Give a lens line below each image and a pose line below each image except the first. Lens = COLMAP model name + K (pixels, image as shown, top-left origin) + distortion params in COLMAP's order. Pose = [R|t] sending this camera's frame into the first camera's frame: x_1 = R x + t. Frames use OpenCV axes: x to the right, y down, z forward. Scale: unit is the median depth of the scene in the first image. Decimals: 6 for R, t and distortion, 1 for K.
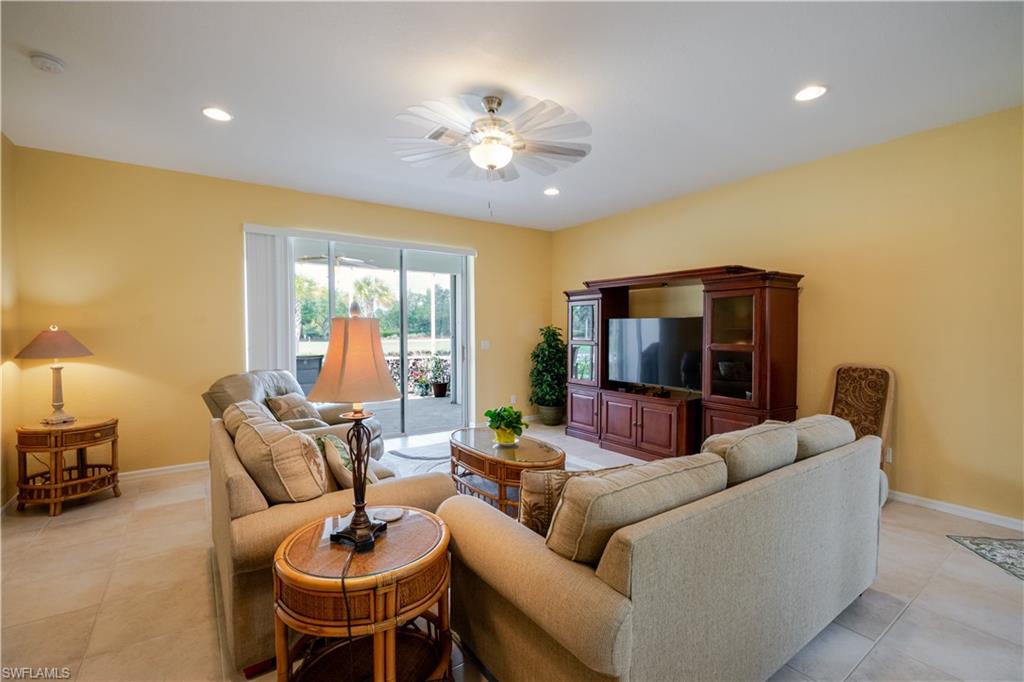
lens RADIAL K [[454.0, 0, 512.7], [0, 454.0, 344.4], [0, 0, 1]] dist [-0.003704, -0.000117]
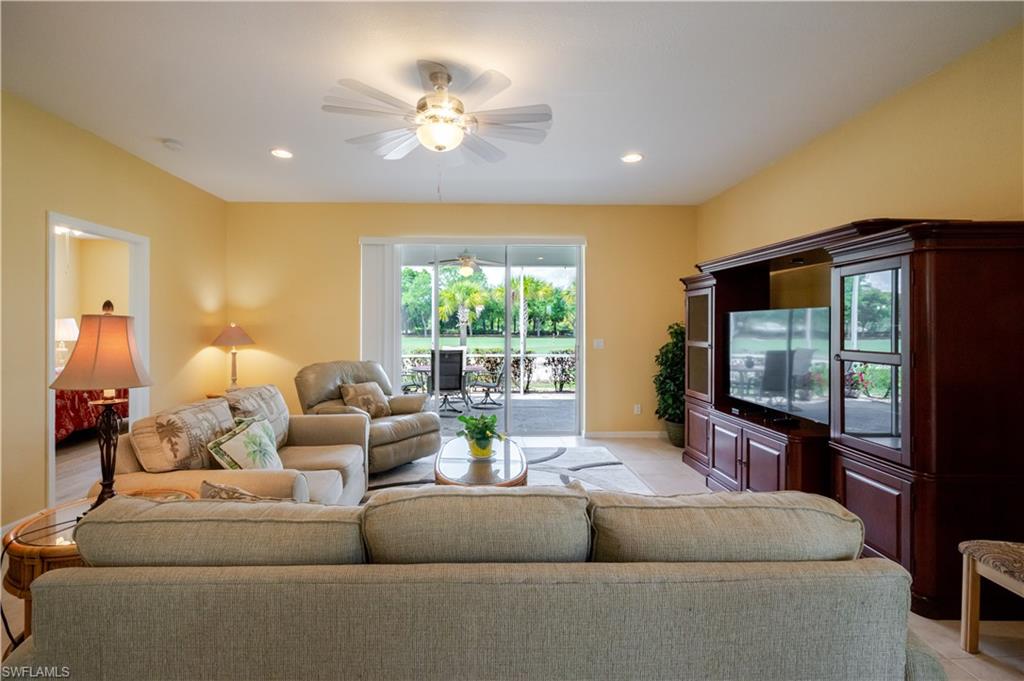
lens RADIAL K [[459.5, 0, 492.1], [0, 459.5, 329.6], [0, 0, 1]] dist [-0.002473, -0.000327]
pose [[0.829293, 0.005657, -0.558785, 0.364089], [-0.020726, 0.999572, -0.020640, -0.005978], [0.558429, 0.028697, 0.829056, 0.198803]]
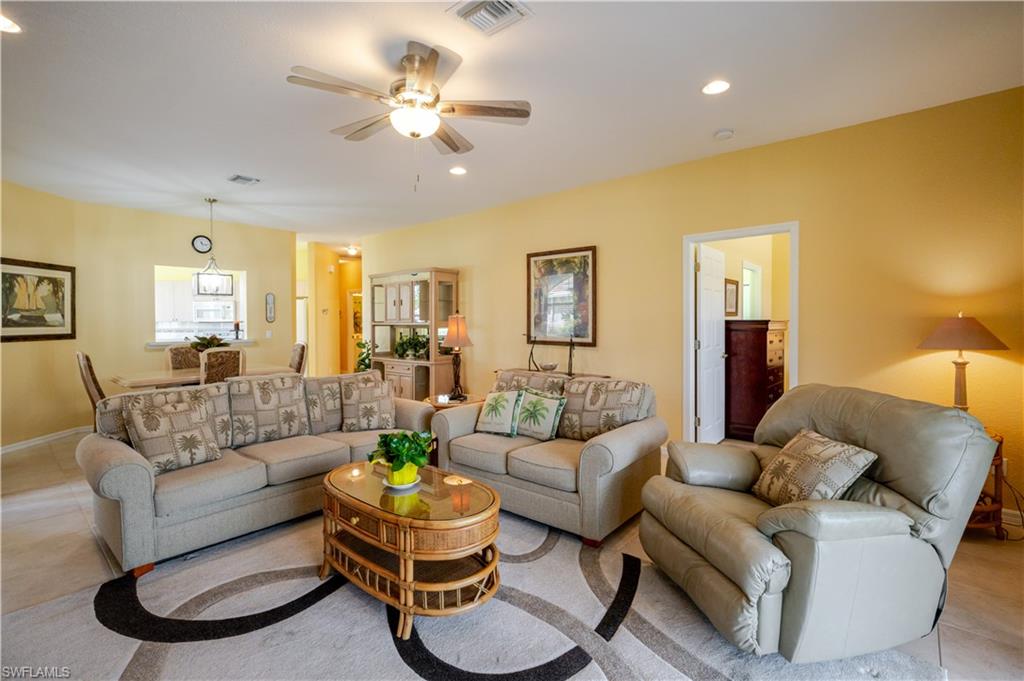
lens RADIAL K [[458.4, 0, 515.1], [0, 458.4, 326.5], [0, 0, 1]] dist [-0.003040, -0.000005]
pose [[-0.973051, 0.008857, -0.230420, -0.018072], [-0.001041, 0.999083, 0.042802, -0.039307], [0.230588, 0.041889, -0.972149, 1.260079]]
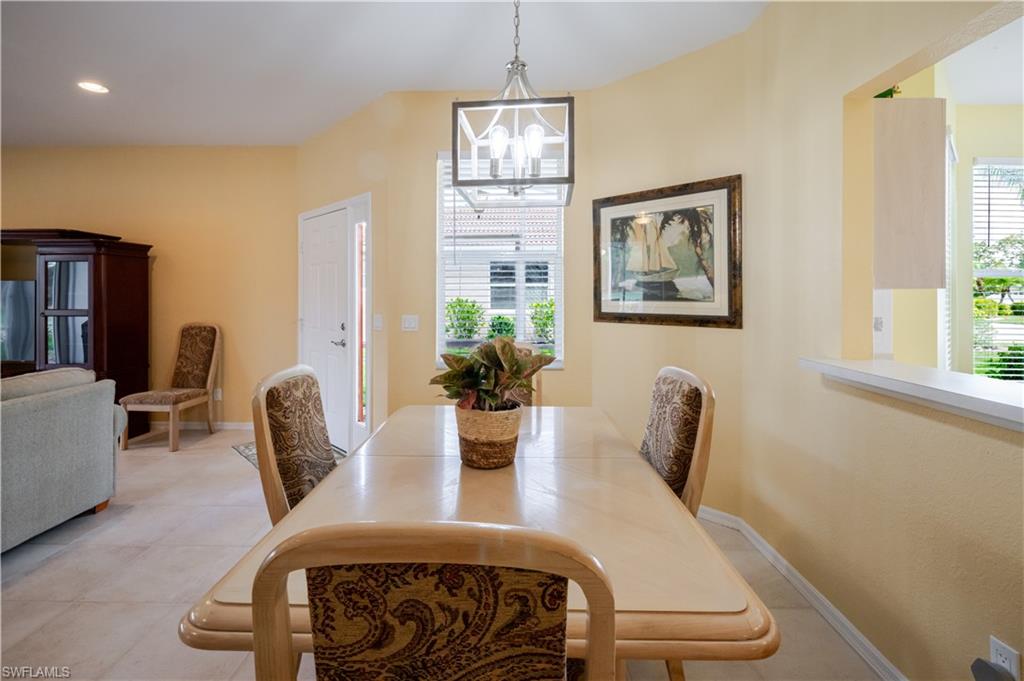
lens RADIAL K [[465.3, 0, 508.4], [0, 465.3, 293.1], [0, 0, 1]] dist [-0.002683, -0.000318]
pose [[0.589269, 0.004390, 0.807925, 0.208169], [0.024791, 0.999416, -0.023512, 0.010724], [-0.807556, 0.033884, 0.588817, -0.326632]]
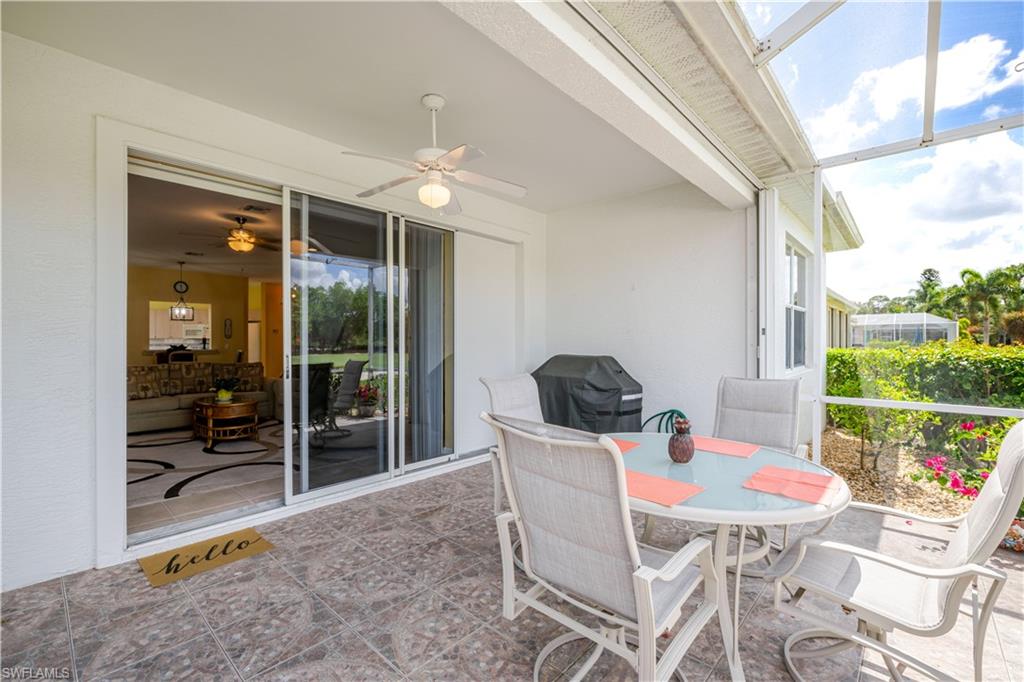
lens RADIAL K [[441.3, 0, 509.9], [0, 441.3, 342.9], [0, 0, 1]] dist [-0.002452, 0.000056]
pose [[-0.978644, 0.001934, -0.205553, -0.525023], [-0.004208, 0.999558, 0.029437, -0.033496], [0.205519, 0.029674, -0.978203, 2.065549]]
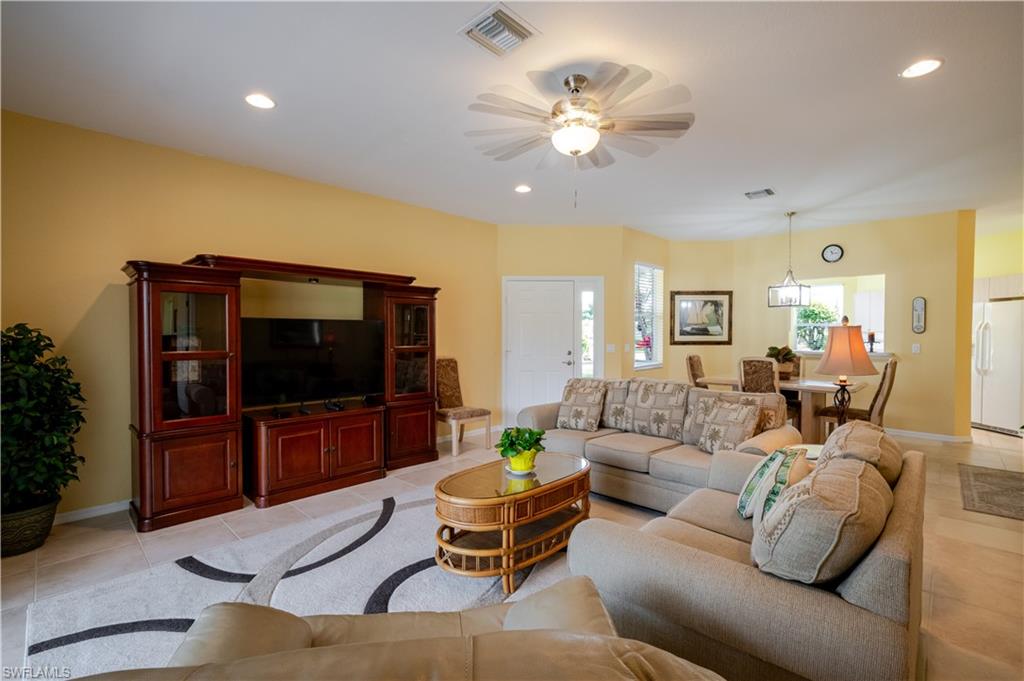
lens RADIAL K [[450.2, 0, 510.4], [0, 450.2, 341.1], [0, 0, 1]] dist [-0.003142, -0.000141]
pose [[-0.176613, -0.016589, 0.984141, -0.596599], [0.032132, 0.999228, 0.022609, -0.027428], [-0.983756, 0.035615, -0.175944, 0.851633]]
